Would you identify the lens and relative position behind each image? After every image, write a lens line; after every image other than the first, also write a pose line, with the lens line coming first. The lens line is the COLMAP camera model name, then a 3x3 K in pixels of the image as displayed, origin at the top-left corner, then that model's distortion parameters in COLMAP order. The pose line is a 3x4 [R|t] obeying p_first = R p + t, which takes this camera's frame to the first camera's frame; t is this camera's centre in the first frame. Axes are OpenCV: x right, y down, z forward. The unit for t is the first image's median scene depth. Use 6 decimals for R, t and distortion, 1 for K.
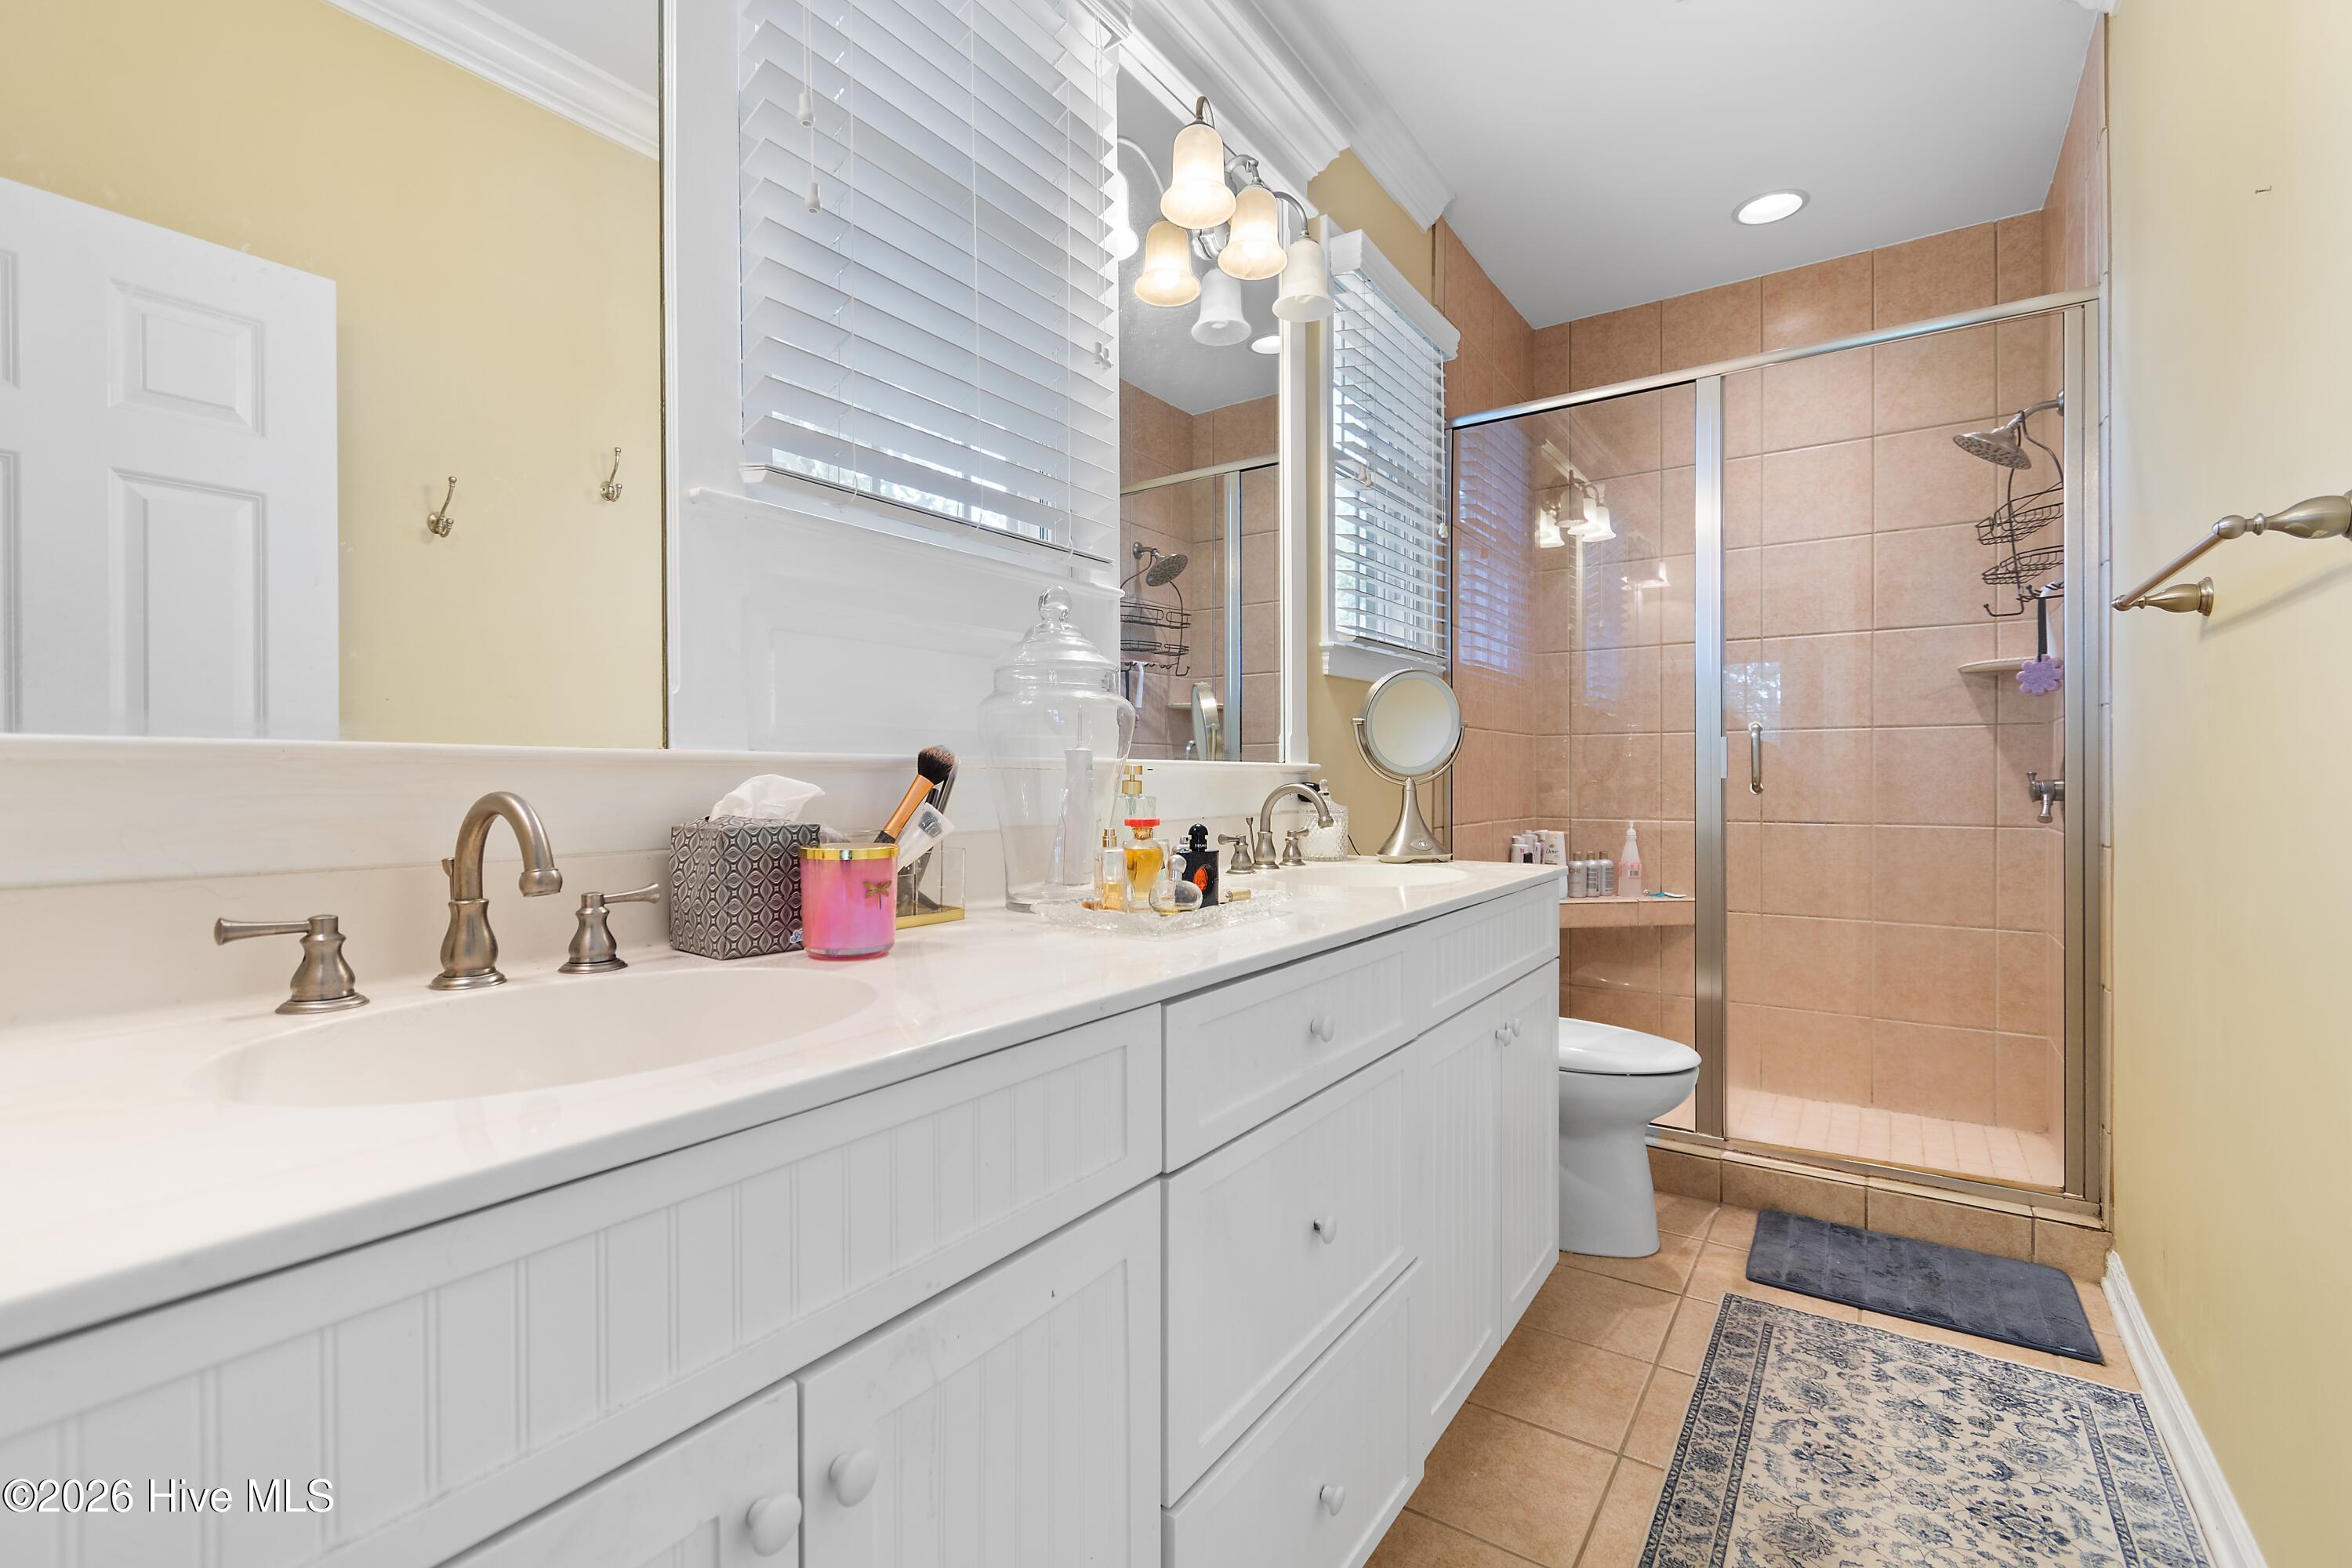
lens RADIAL K [[1041.6, 0, 1174.1], [0, 1041.6, 778.4], [0, 0, 1]] dist [0.000357, -0.003227]
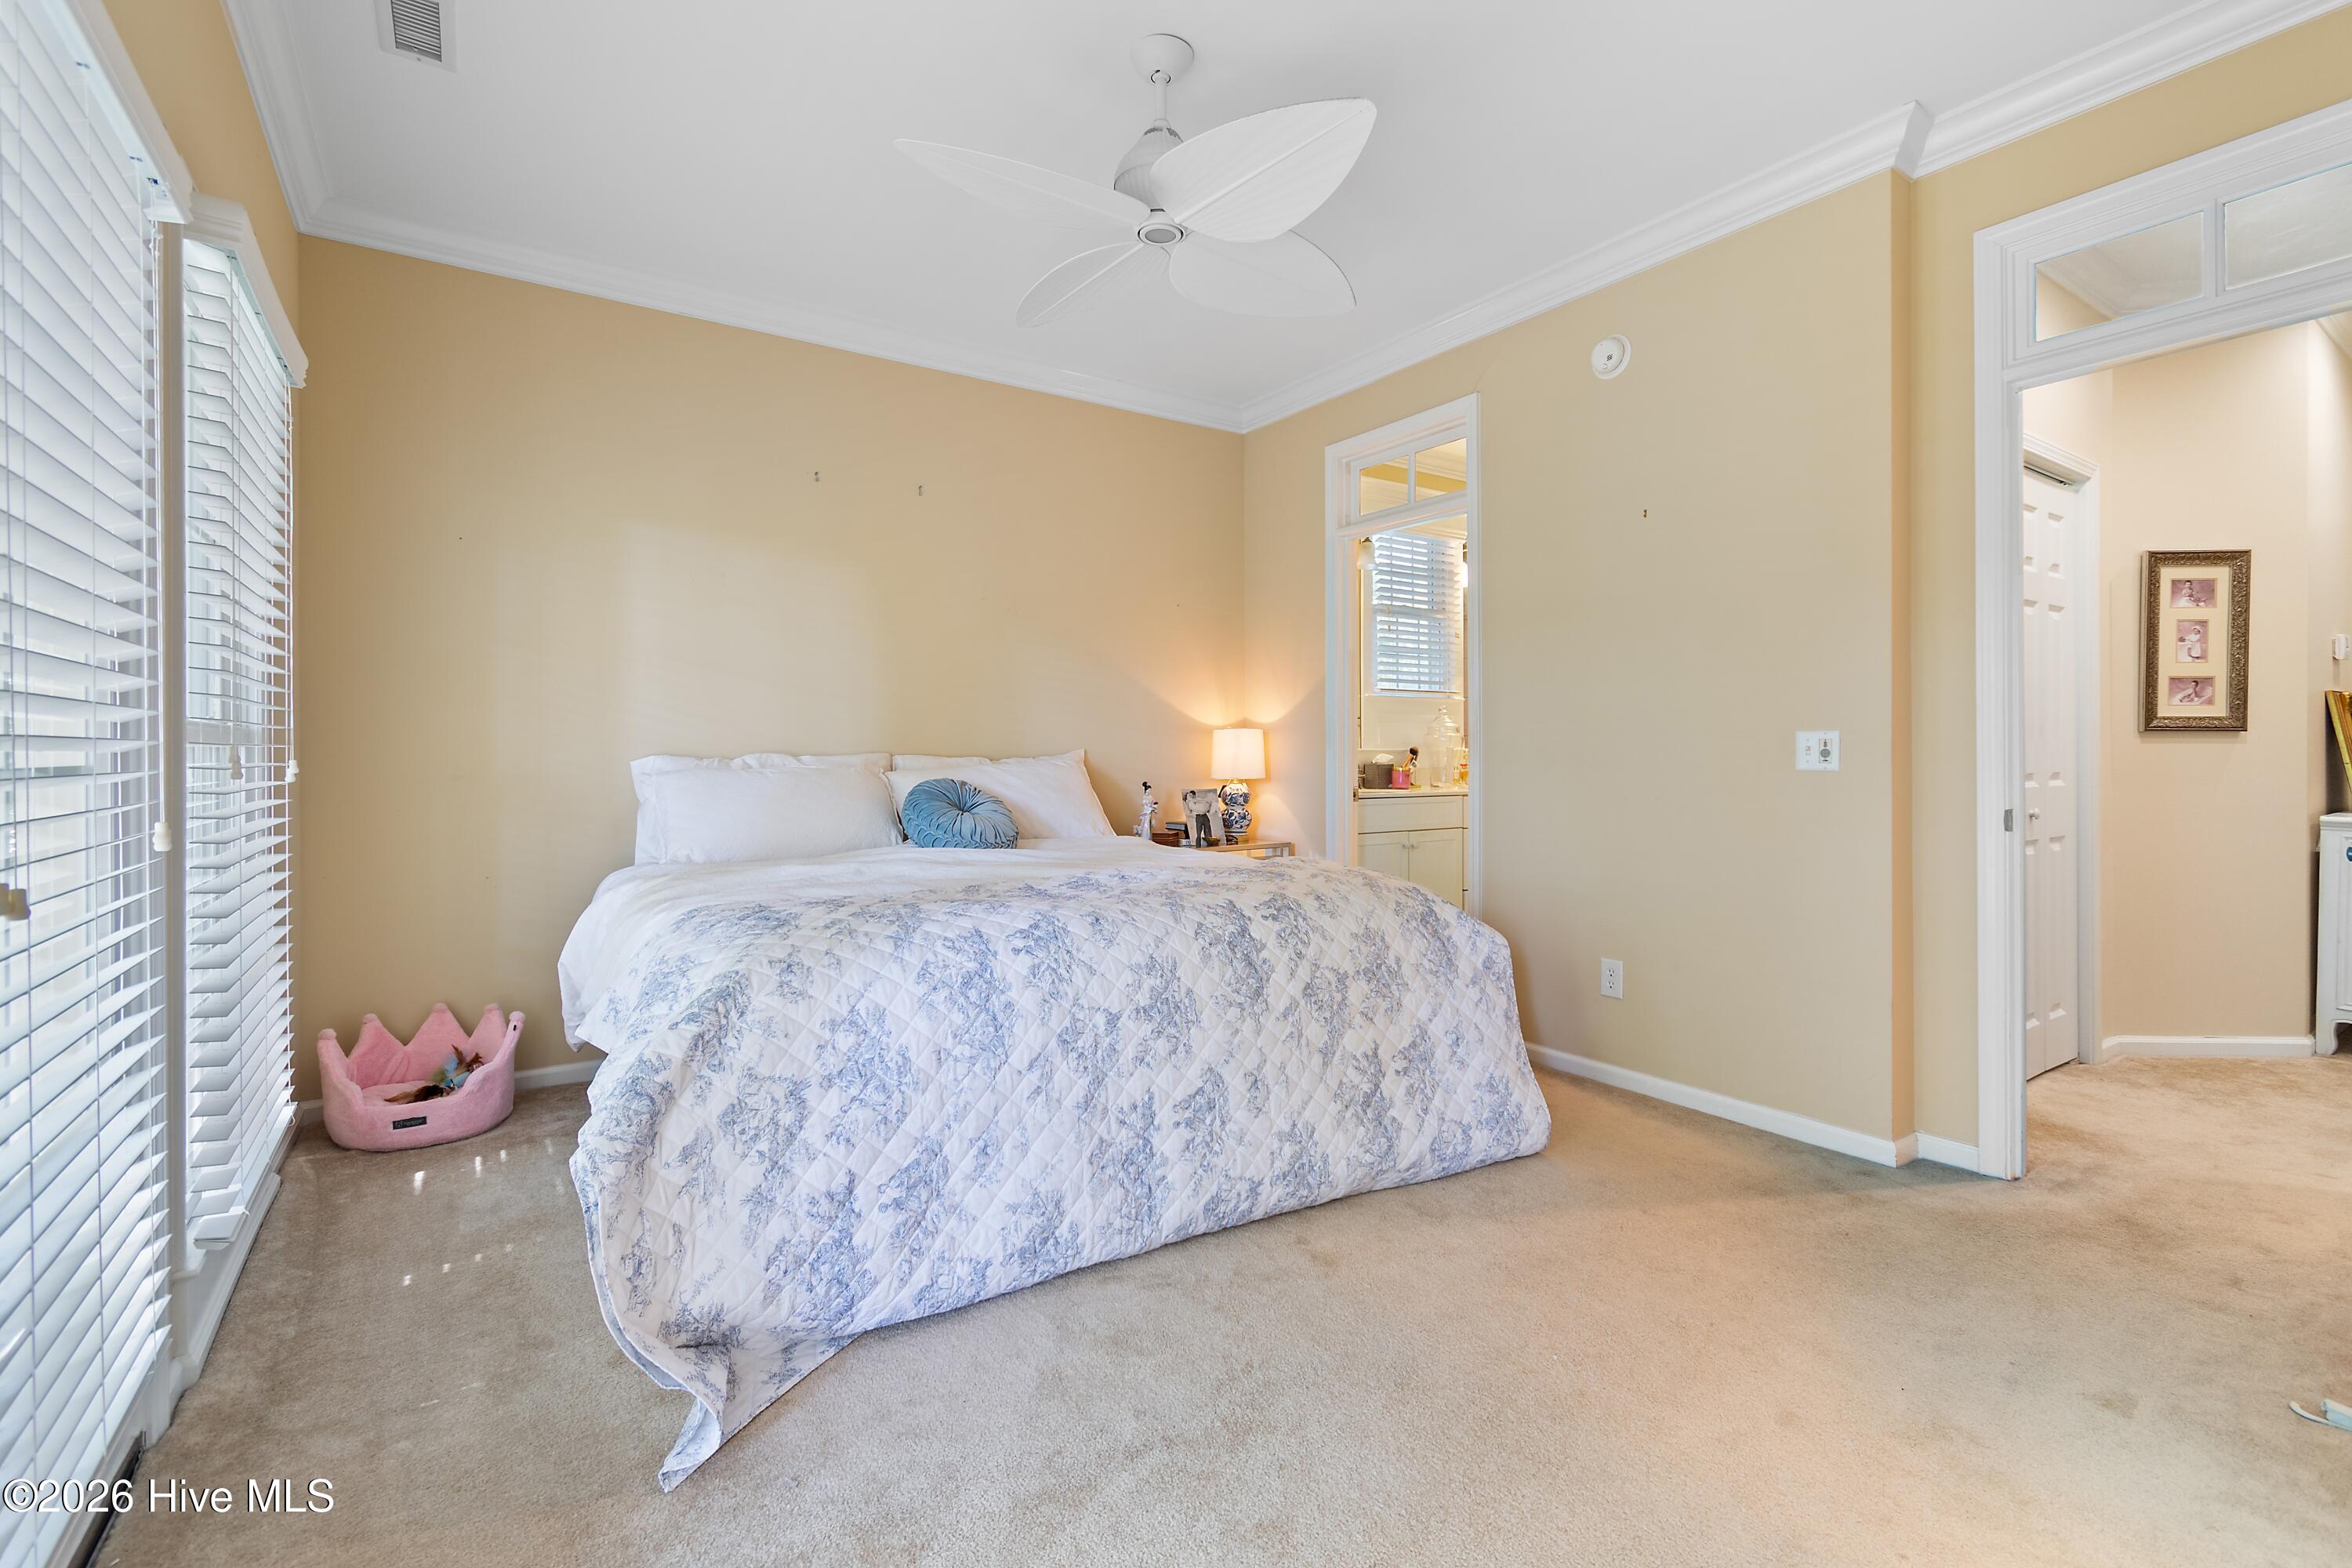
lens RADIAL K [[1041.6, 0, 1157.8], [0, 1041.6, 767.0], [0, 0, 1]] dist [0.000357, -0.003227]
pose [[0.929058, 0.003336, -0.369919, 0.378550], [-0.001766, 0.999988, 0.004583, 0.033021], [0.369930, -0.003605, 0.929053, -3.382983]]
